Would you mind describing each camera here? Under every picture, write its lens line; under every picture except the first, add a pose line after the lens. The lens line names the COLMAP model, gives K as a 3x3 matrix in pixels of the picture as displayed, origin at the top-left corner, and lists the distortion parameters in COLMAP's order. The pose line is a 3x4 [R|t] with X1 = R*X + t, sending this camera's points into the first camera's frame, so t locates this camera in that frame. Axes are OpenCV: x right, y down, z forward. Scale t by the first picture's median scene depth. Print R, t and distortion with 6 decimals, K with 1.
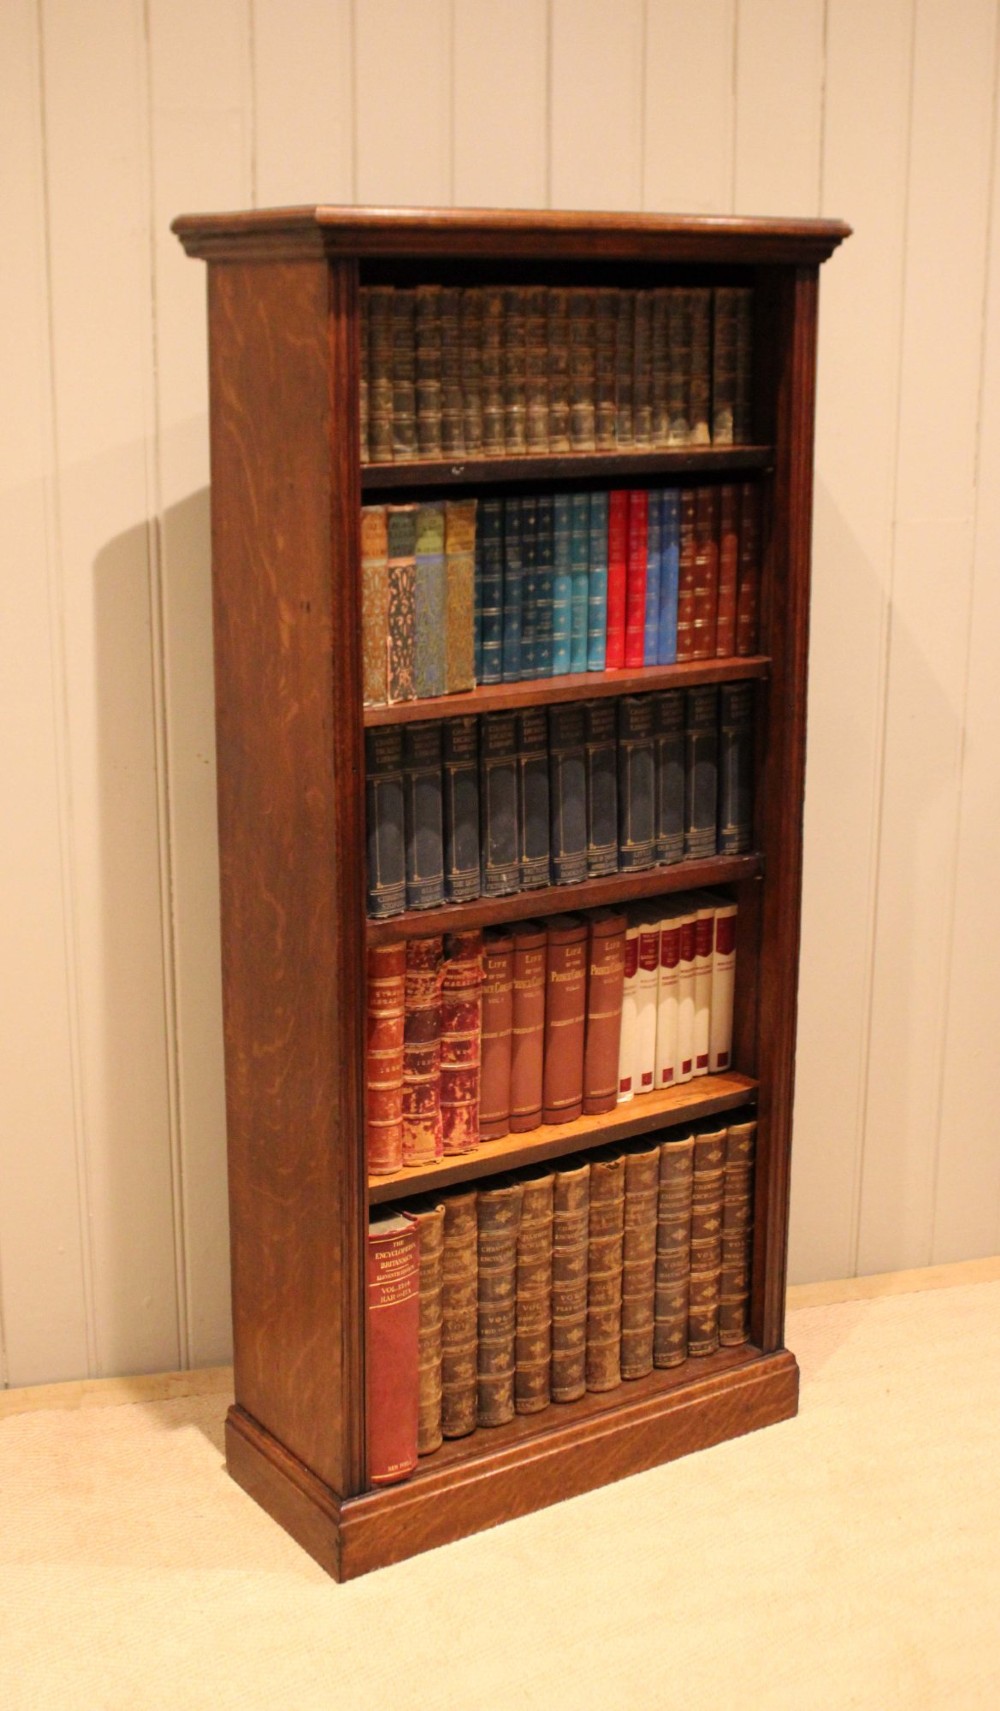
lens RADIAL K [[2026.2, 0, 427.1], [0, 2026.2, 753.8], [0, 0, 1]] dist [-0.055763, 0.000000]
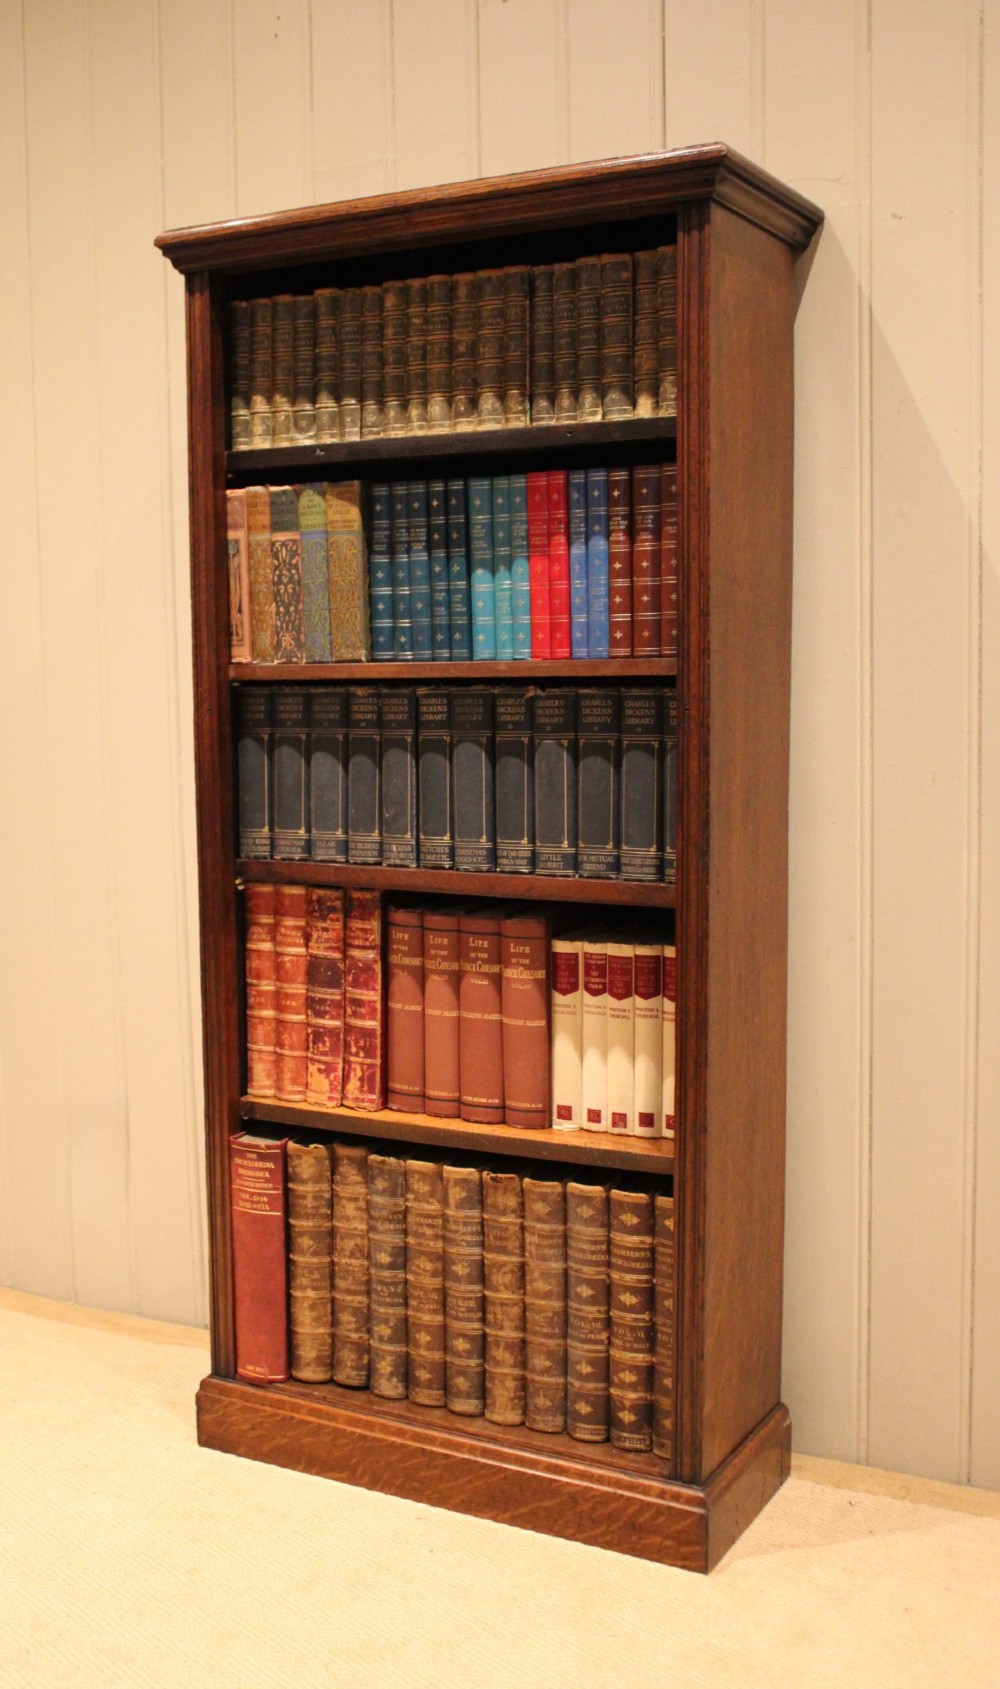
lens RADIAL K [[1773.9, 0, 499.6], [0, 1773.9, 847.0], [0, 0, 1]] dist [-0.069307, 0.000000]
pose [[0.493354, 0.089404, -0.865222, 0.834783], [-0.166804, 0.985967, 0.006768, 0.044712], [0.853685, 0.140983, 0.501344, 0.580514]]
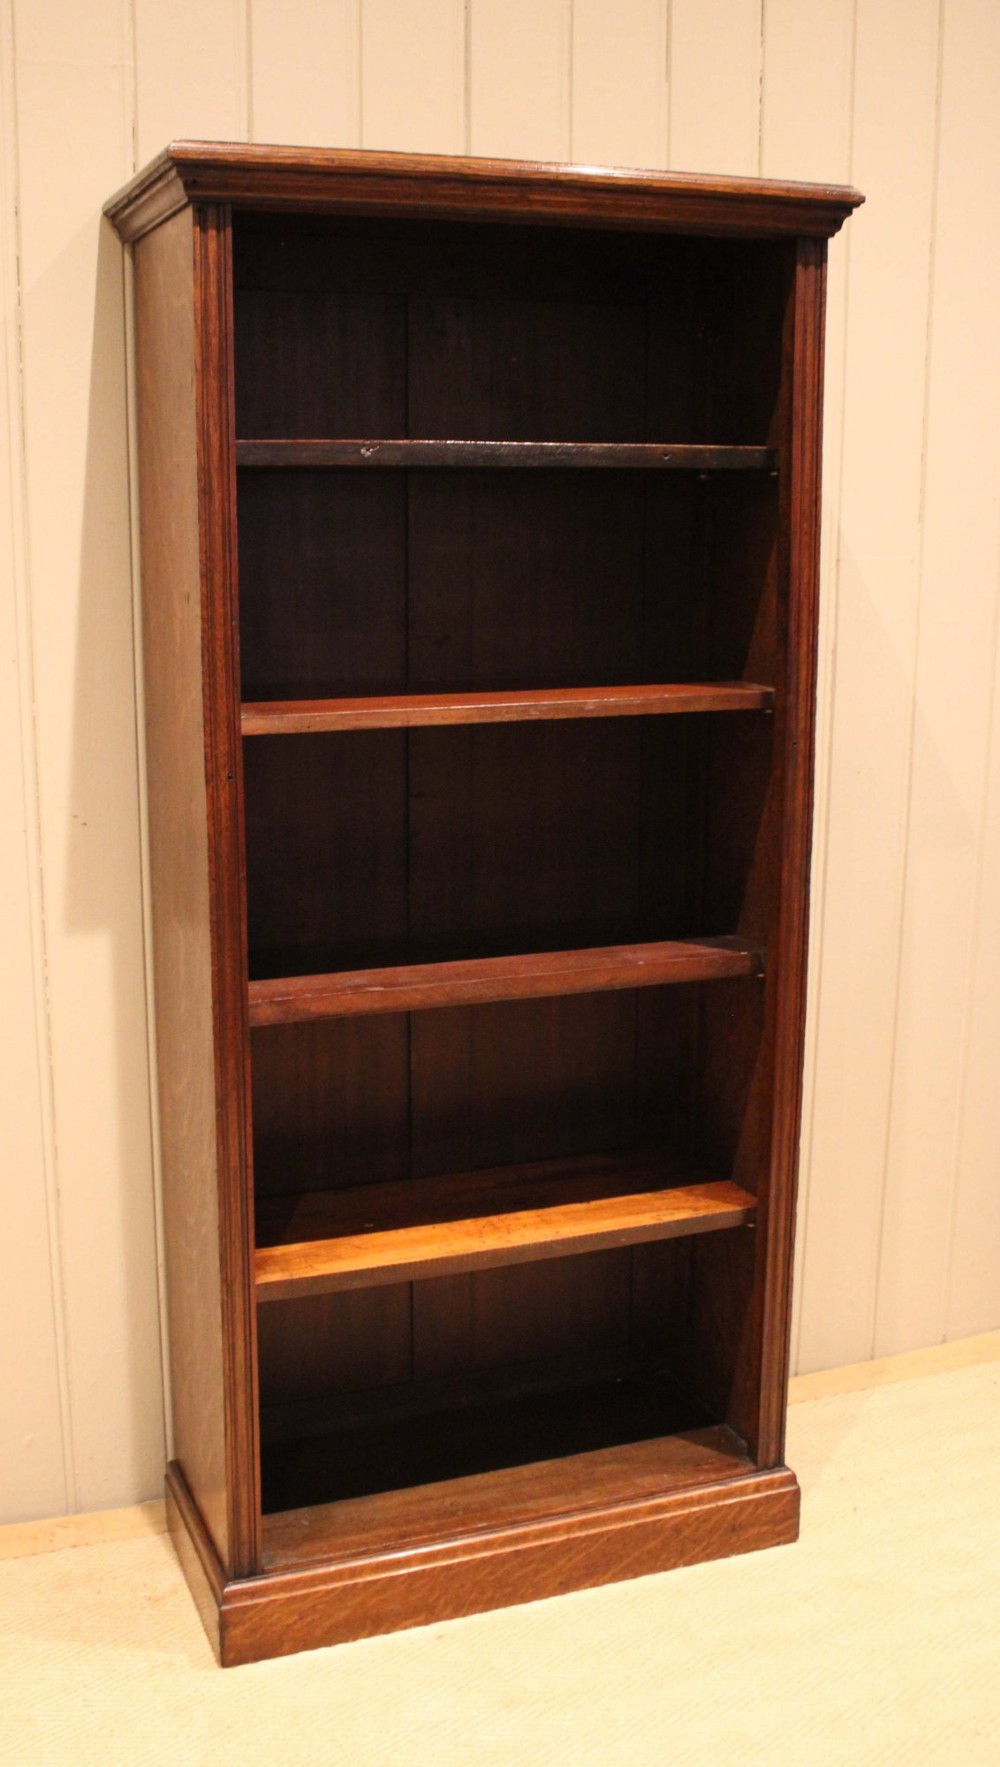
lens RADIAL K [[1704.5, 0, 424.0], [0, 1704.5, 847.0], [0, 0, 1]] dist [-0.091826, 0.000000]
pose [[0.975164, 0.039468, -0.217939, 0.192413], [-0.042998, 0.999009, -0.011478, 0.038467], [0.217270, 0.020564, 0.975895, 0.254134]]
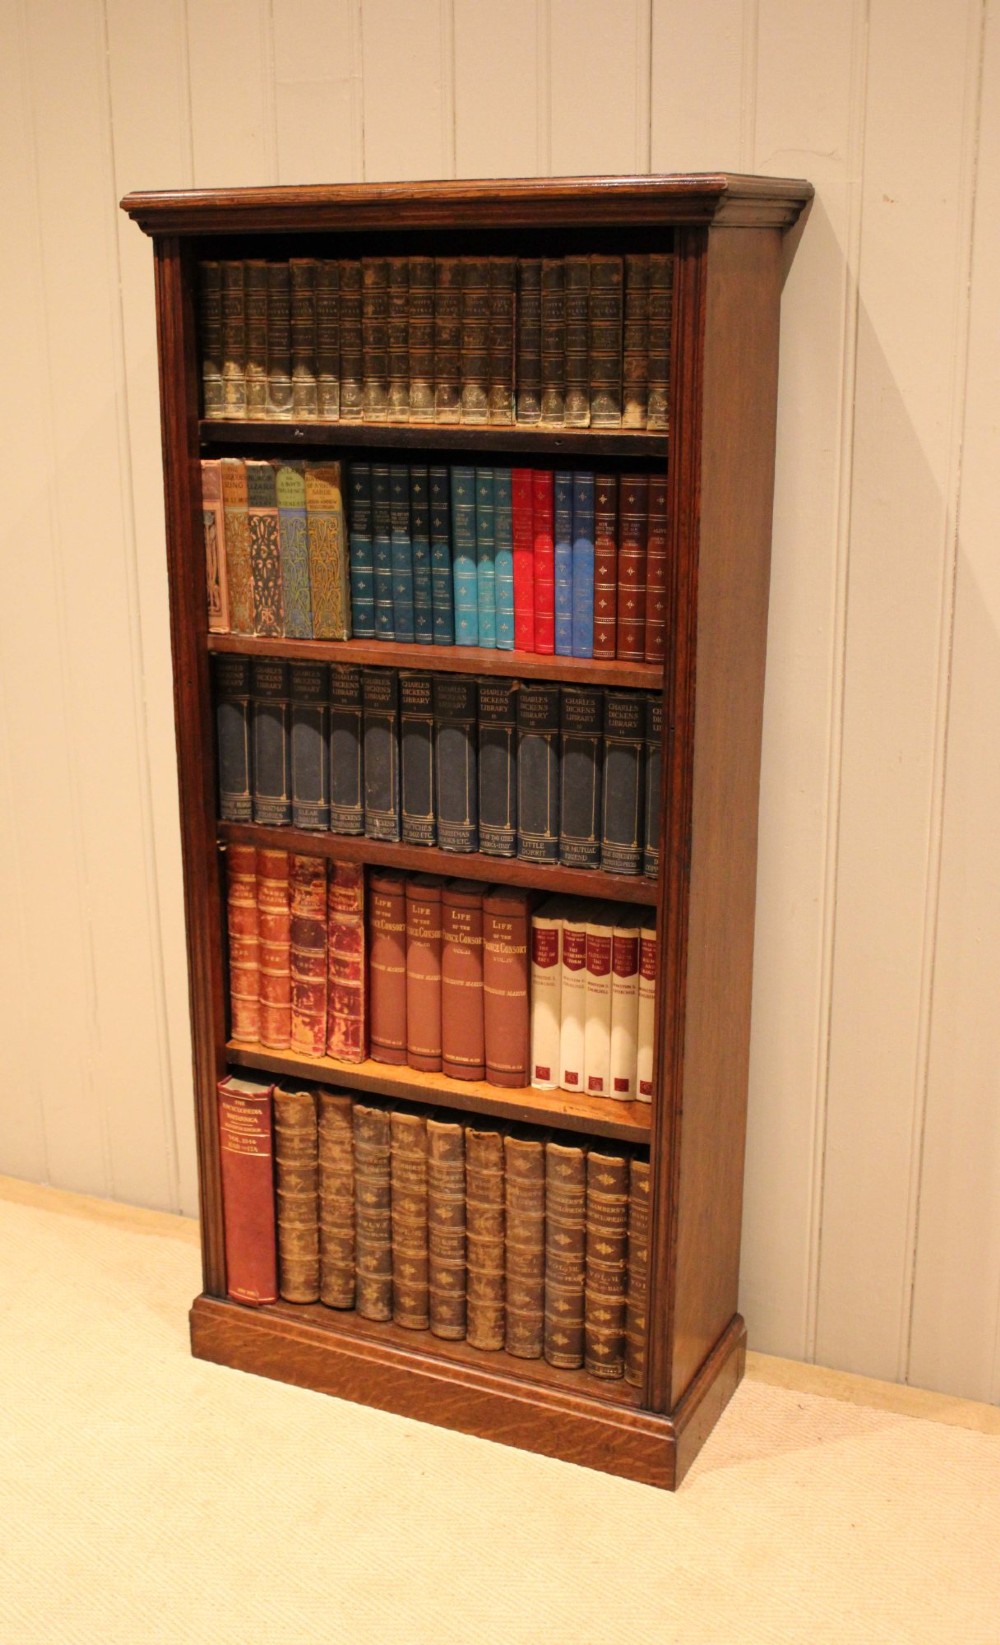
lens RADIAL K [[1891.9, 0, 496.4], [0, 1891.9, 813.4], [0, 0, 1]] dist [-0.051908, 0.000000]
pose [[0.541626, 0.238835, -0.805977, 0.854137], [-0.168391, 0.970182, 0.174332, -0.124679], [0.823581, 0.041297, 0.565694, 0.481829]]
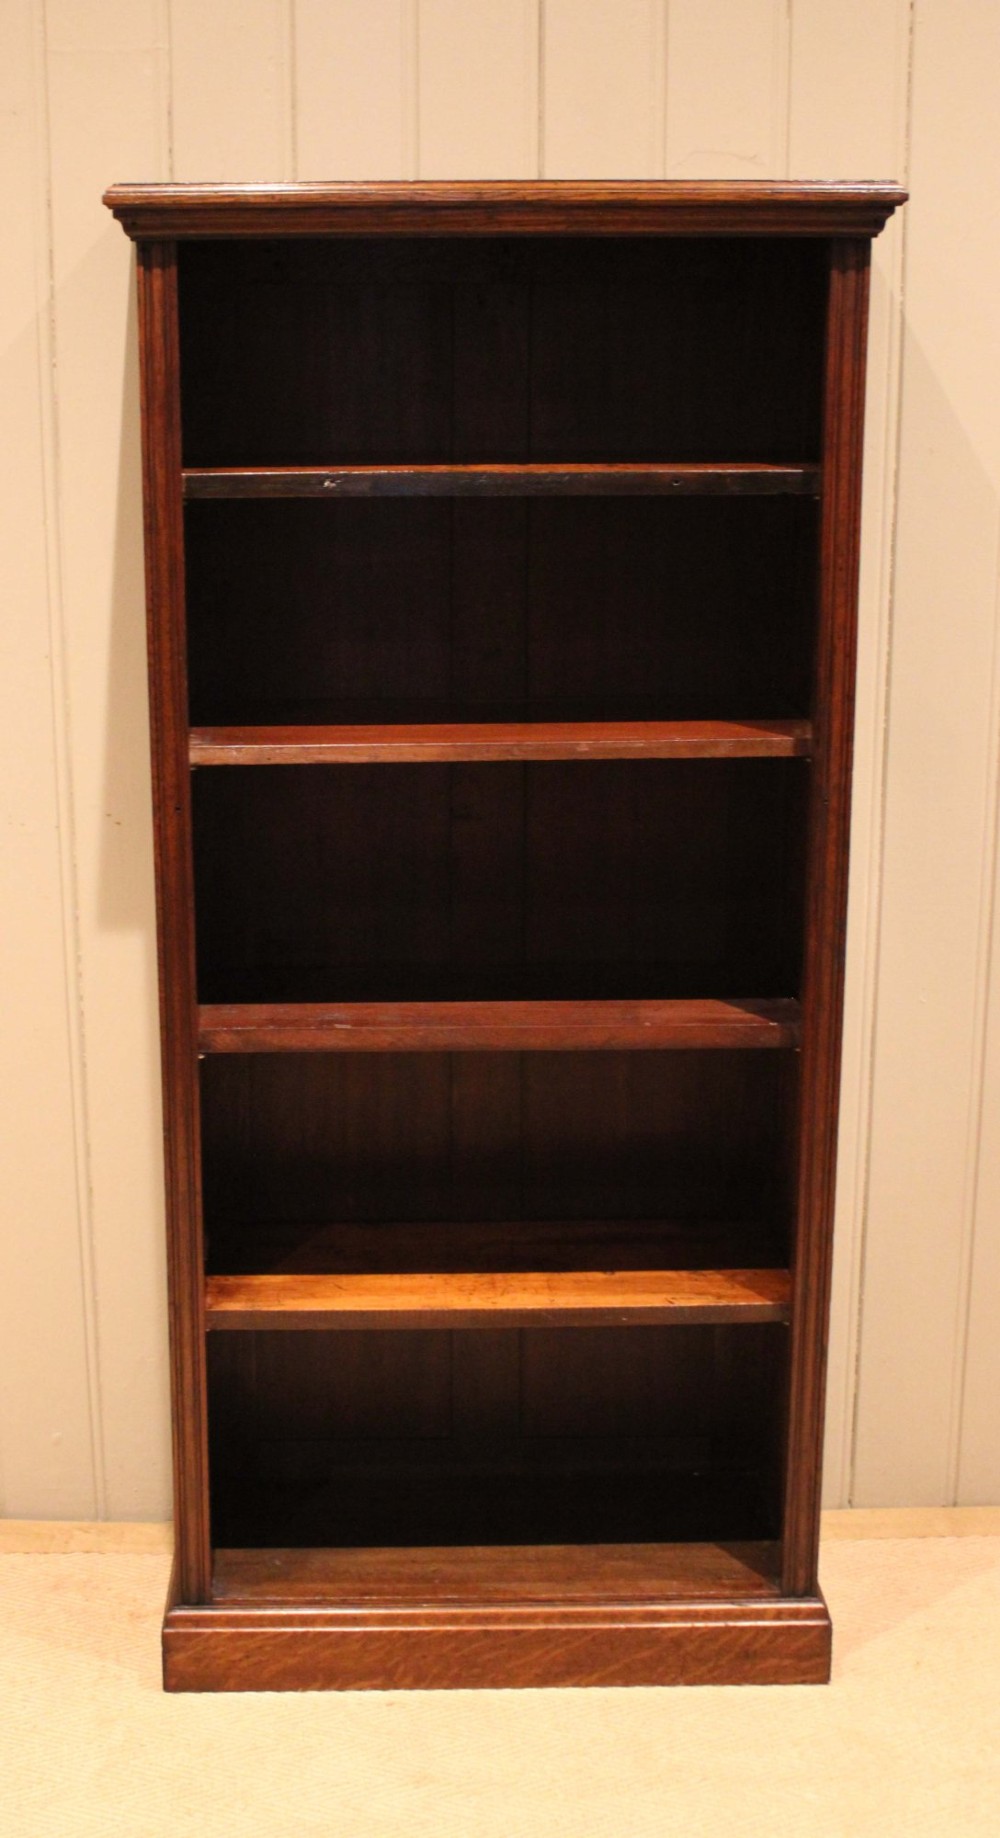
lens RADIAL K [[2313.3, 0, 494.6], [0, 2313.3, 815.2], [0, 0, 1]] dist [-0.057843, 0.000000]
pose [[0.863309, 0.121101, -0.489930, 0.530827], [-0.107119, 0.992634, 0.056604, -0.057015], [0.493176, 0.003615, 0.869922, 0.157723]]
